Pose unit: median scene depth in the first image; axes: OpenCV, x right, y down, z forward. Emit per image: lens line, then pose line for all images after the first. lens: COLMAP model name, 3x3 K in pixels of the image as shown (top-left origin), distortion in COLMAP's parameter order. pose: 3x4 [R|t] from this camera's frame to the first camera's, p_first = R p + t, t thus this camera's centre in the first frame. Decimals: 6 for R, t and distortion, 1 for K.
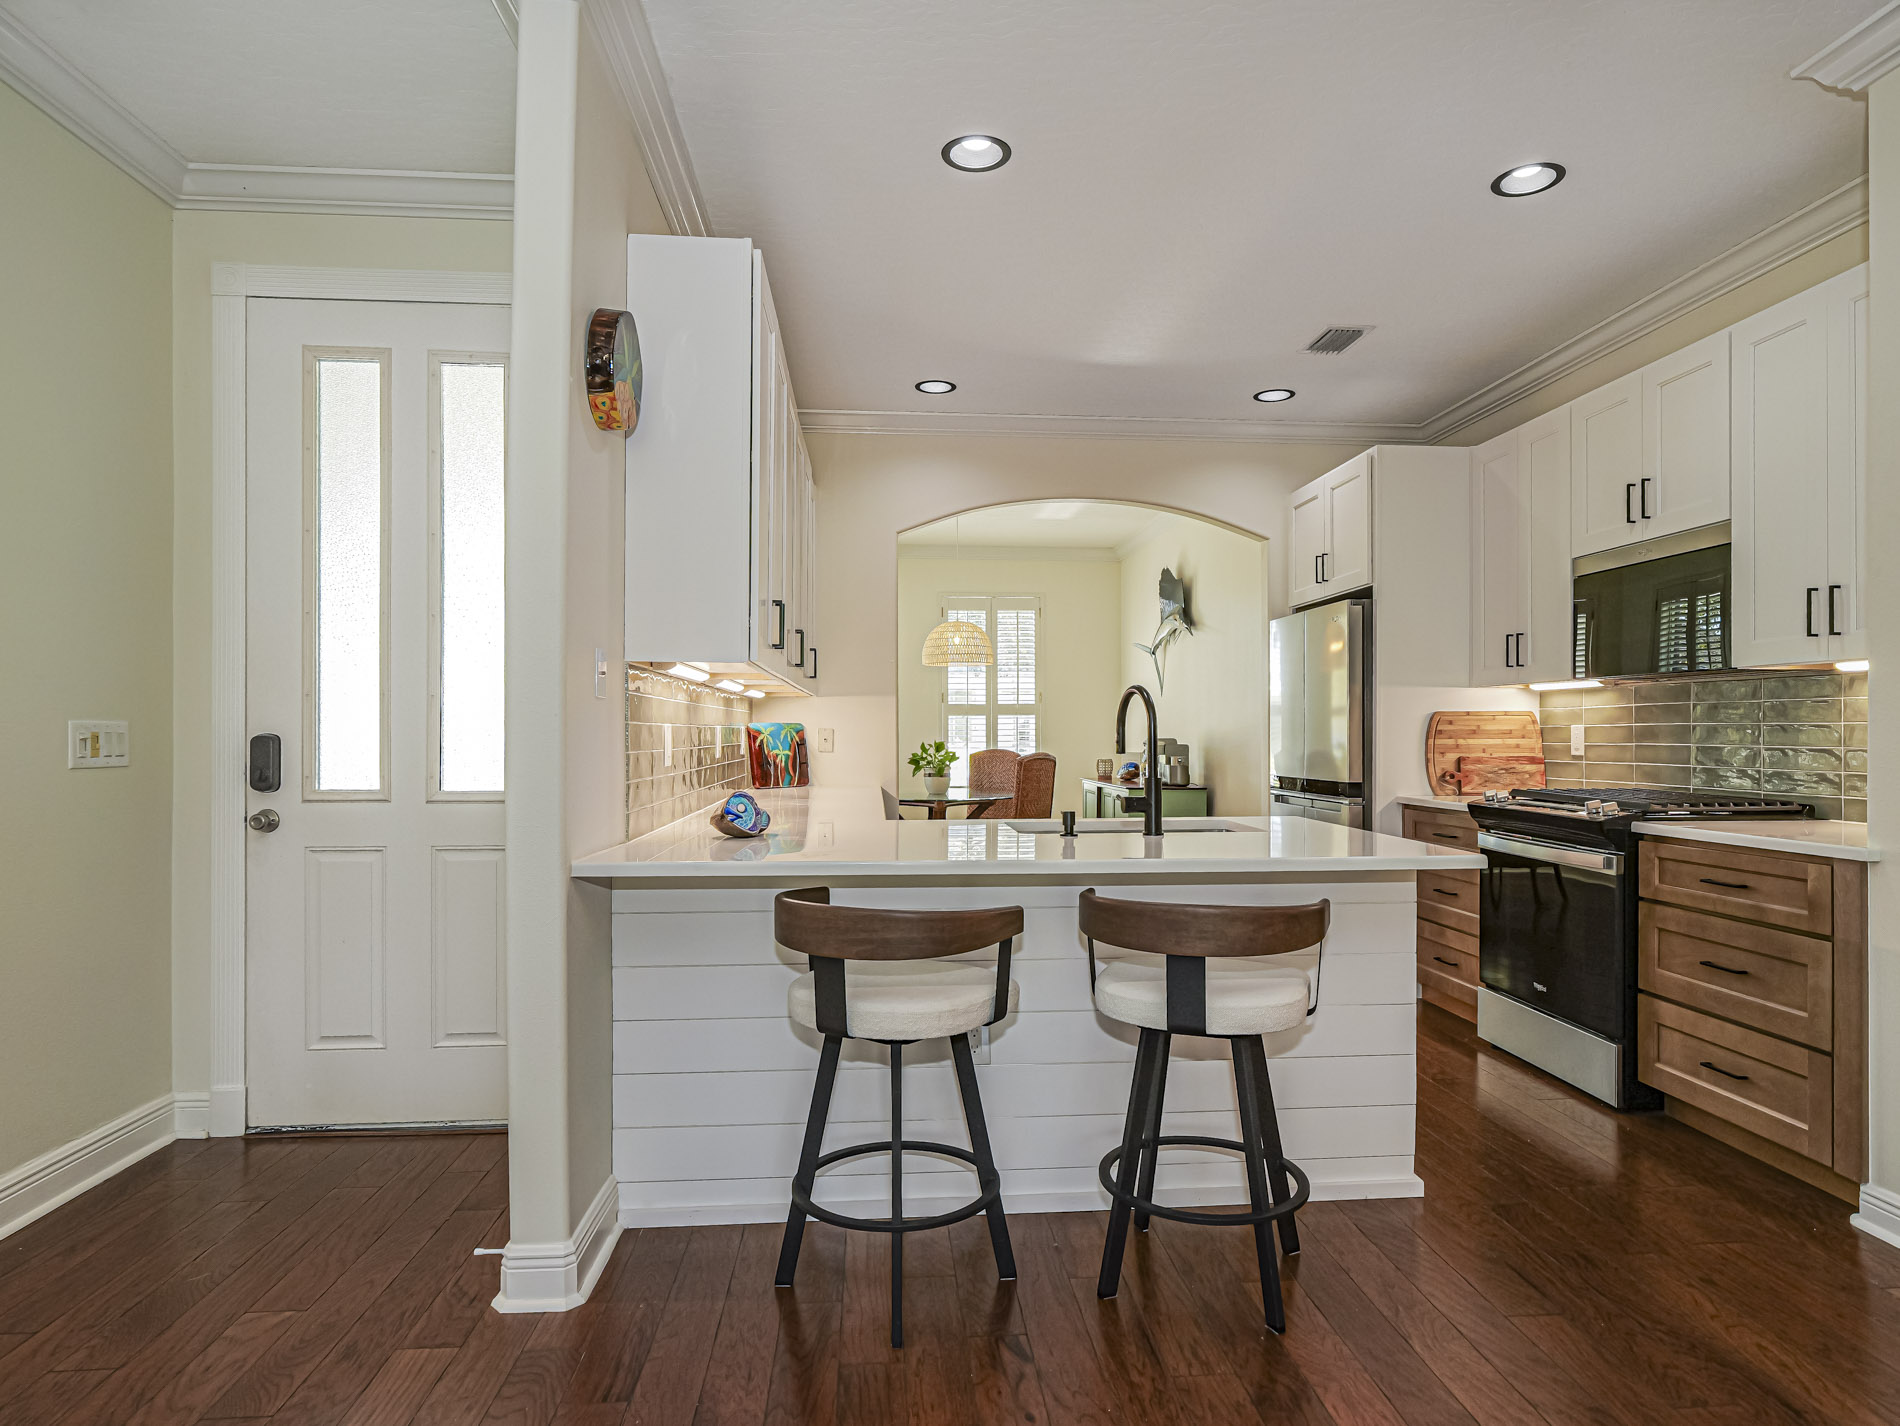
lens RADIAL K [[1097.0, 0, 952.4], [0, 1097.0, 732.9], [0, 0, 1]] dist [-0.004594, -0.000228]
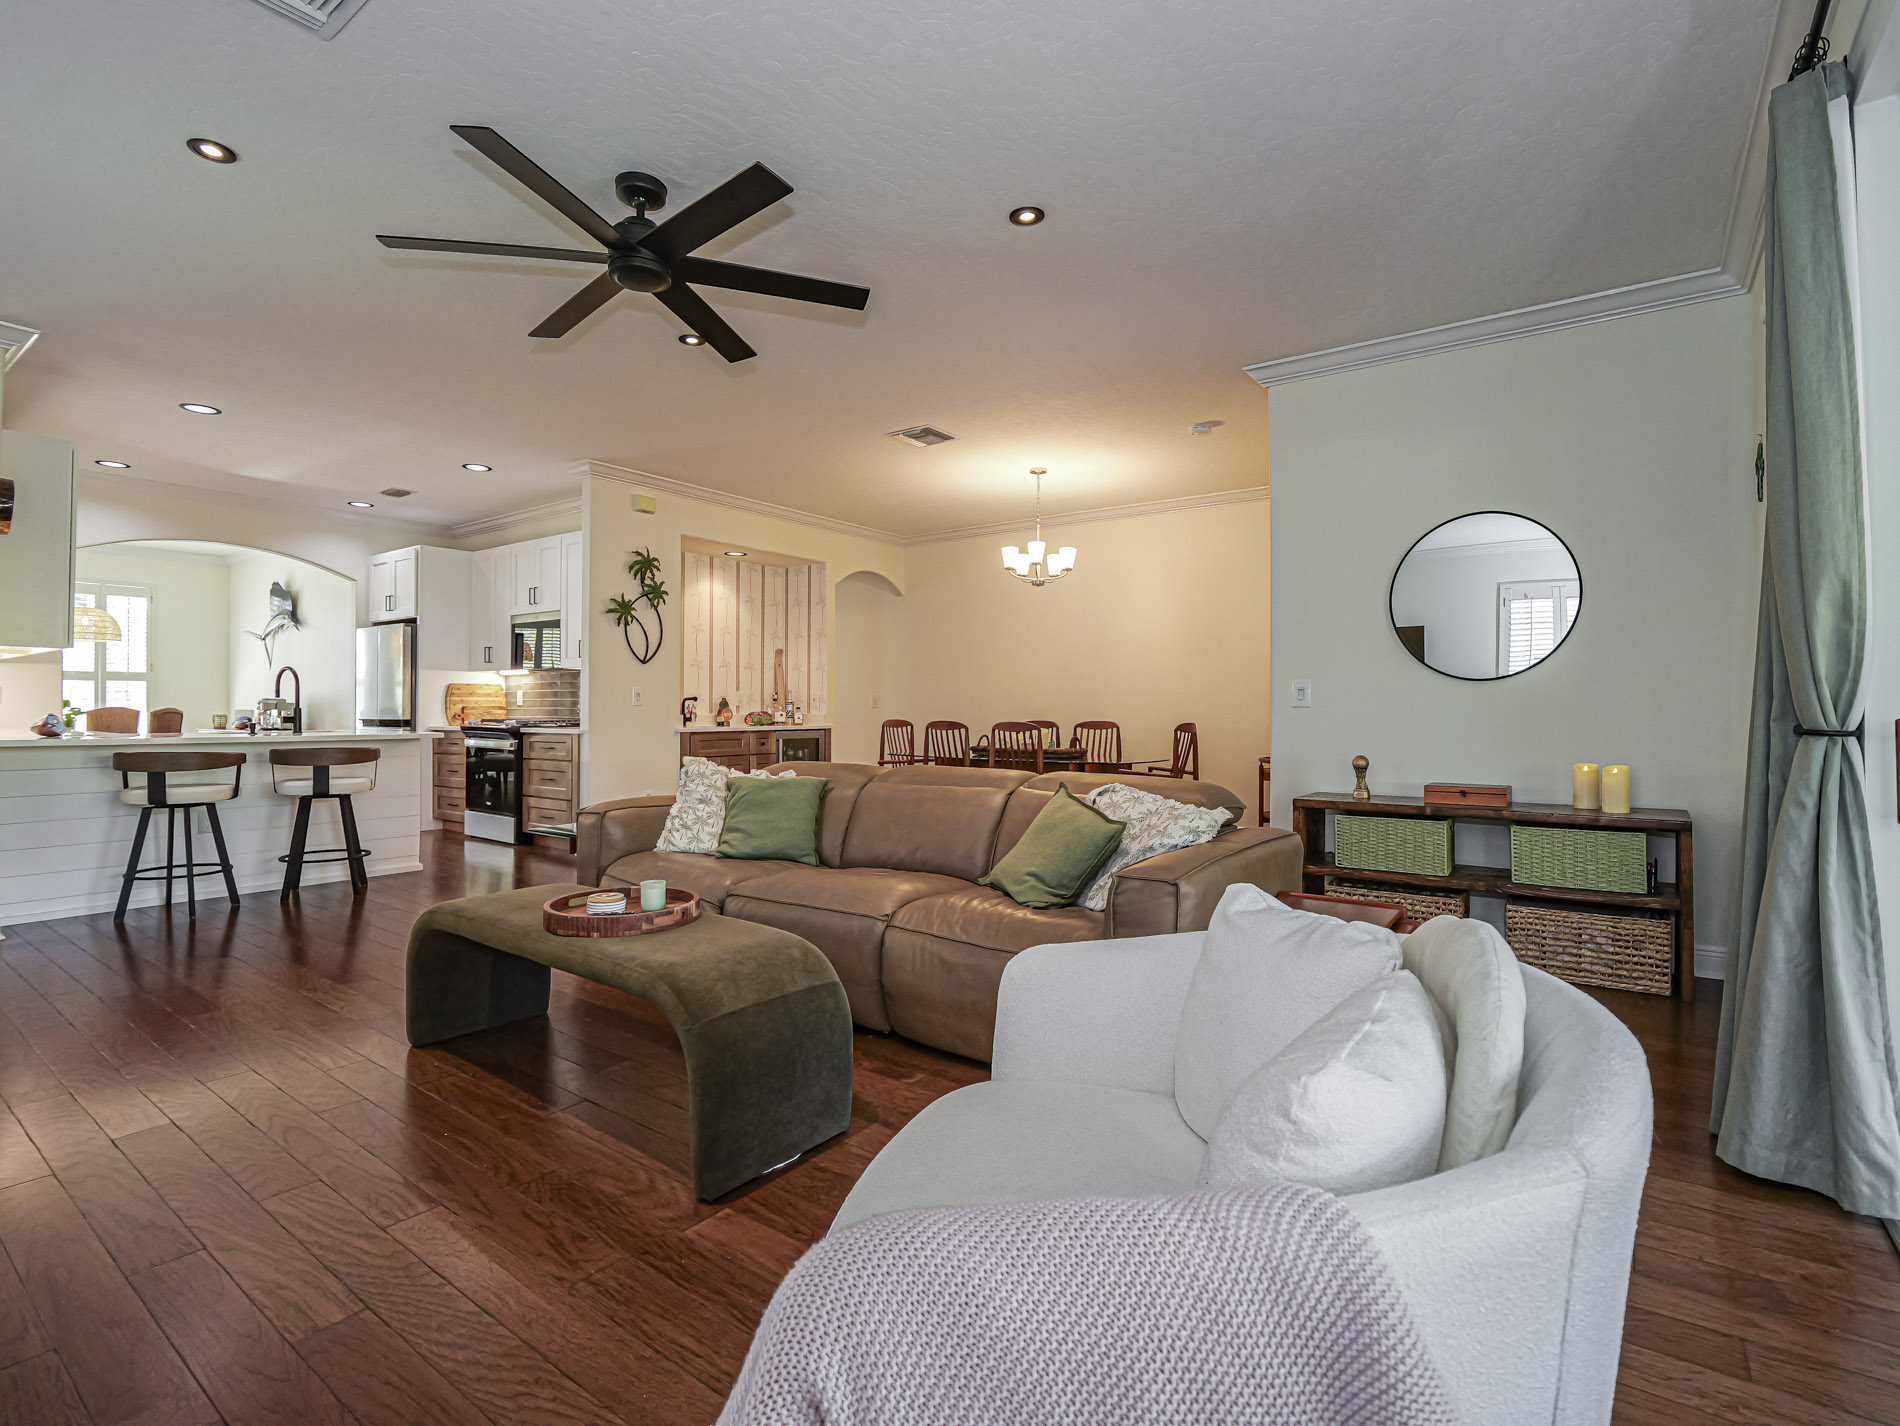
lens RADIAL K [[918.4, 0, 937.7], [0, 918.4, 708.1], [0, 0, 1]] dist [-0.004086, -0.000745]
pose [[0.663136, 0.004212, 0.748487, -0.219342], [-0.004798, 0.999988, -0.001376, 0.023866], [-0.748483, -0.002679, 0.663148, -0.765296]]
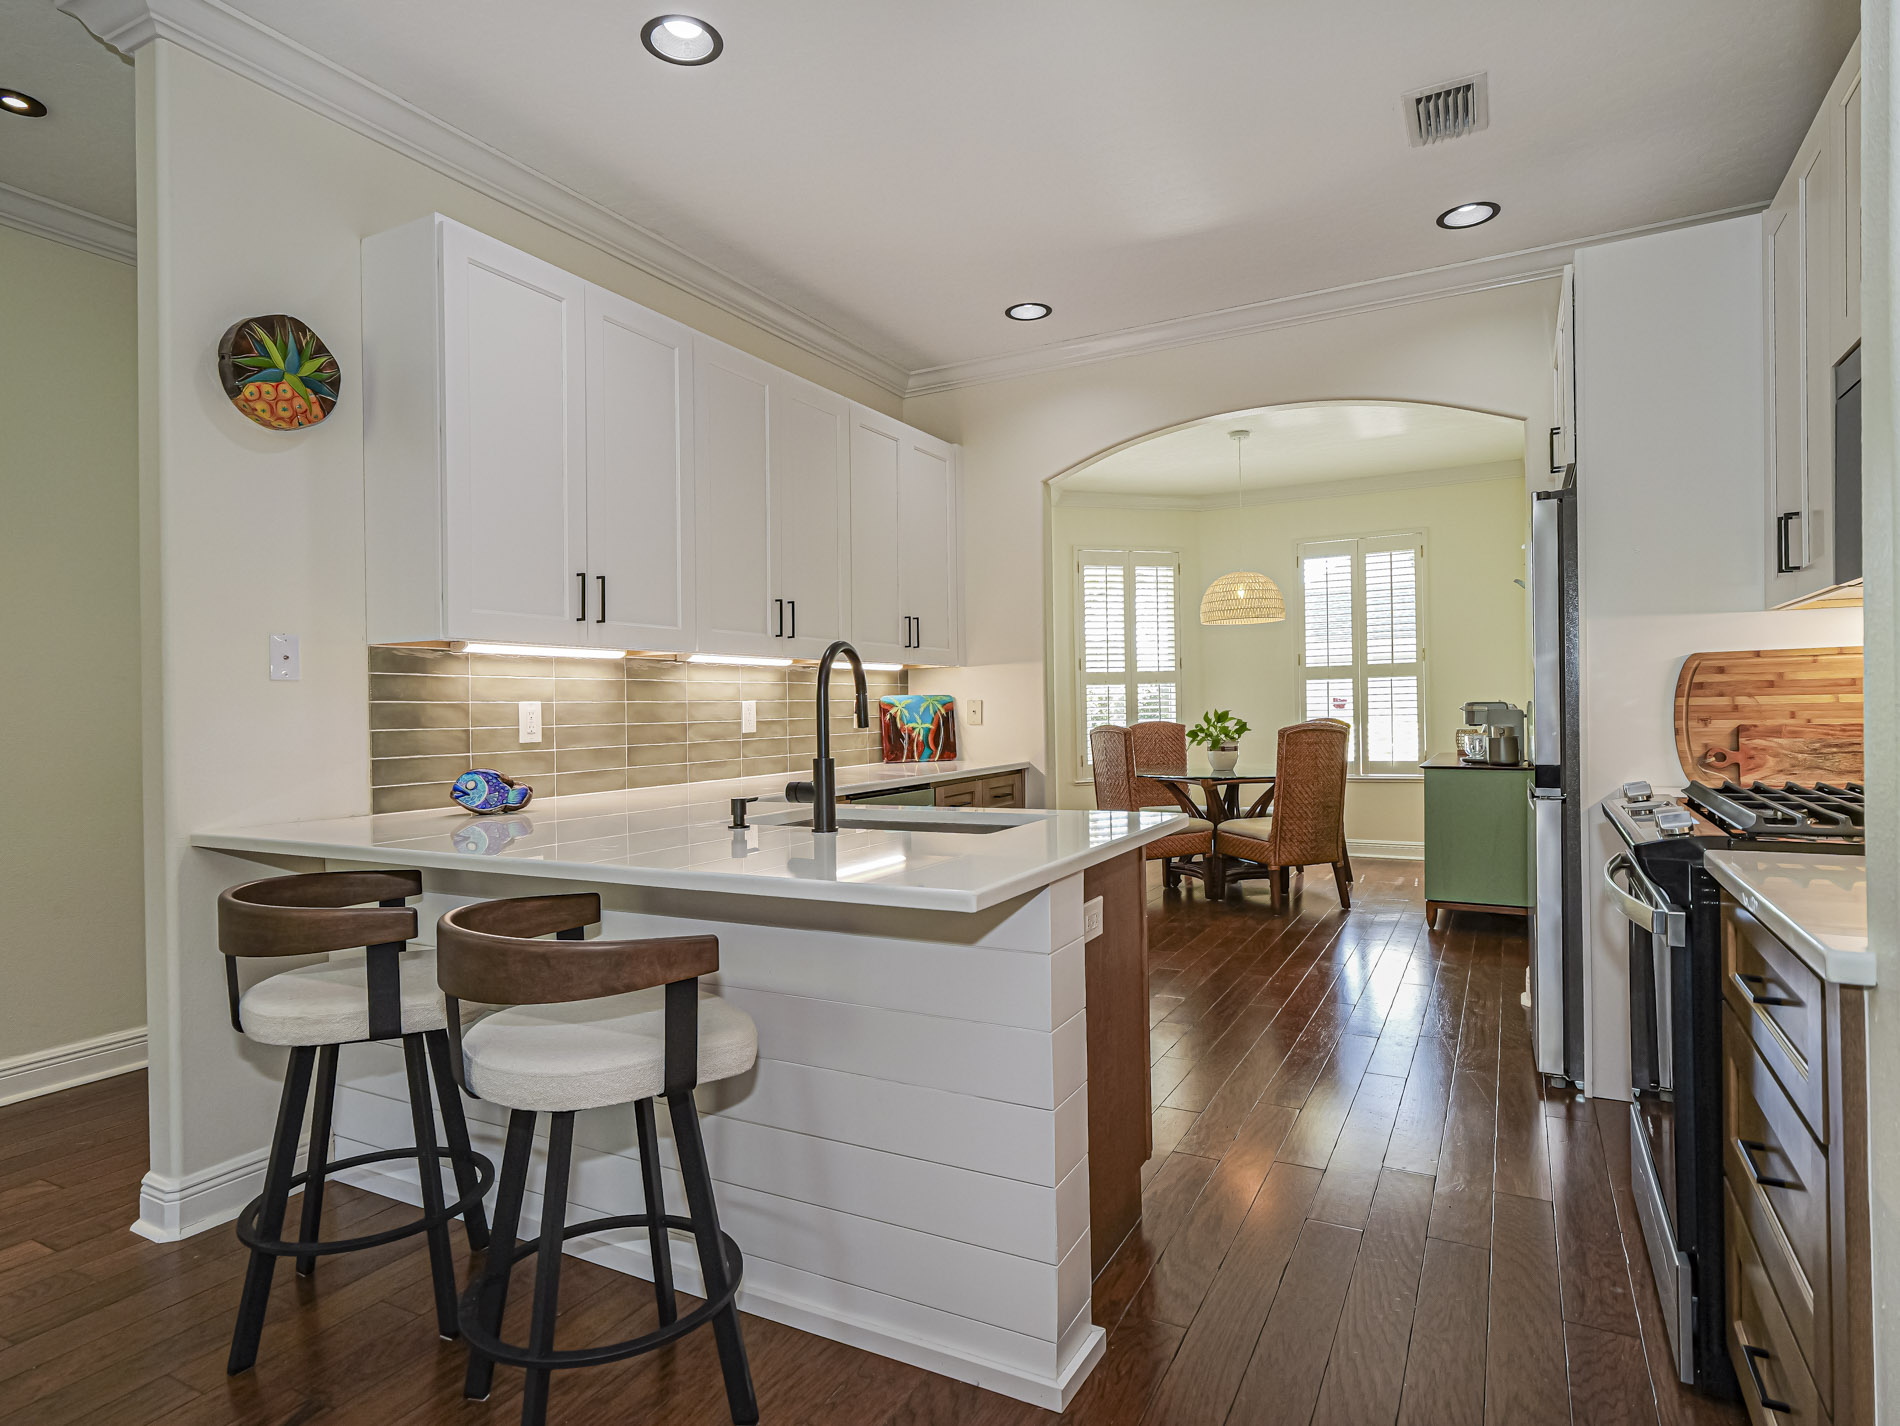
lens RADIAL K [[1065.6, 0, 938.5], [0, 1065.6, 726.4], [0, 0, 1]] dist [-0.002564, -0.002375]
pose [[0.837965, -0.007055, -0.545678, 0.411217], [0.018291, 0.999718, 0.015163, 0.005158], [0.545417, -0.022687, 0.837858, 0.253418]]
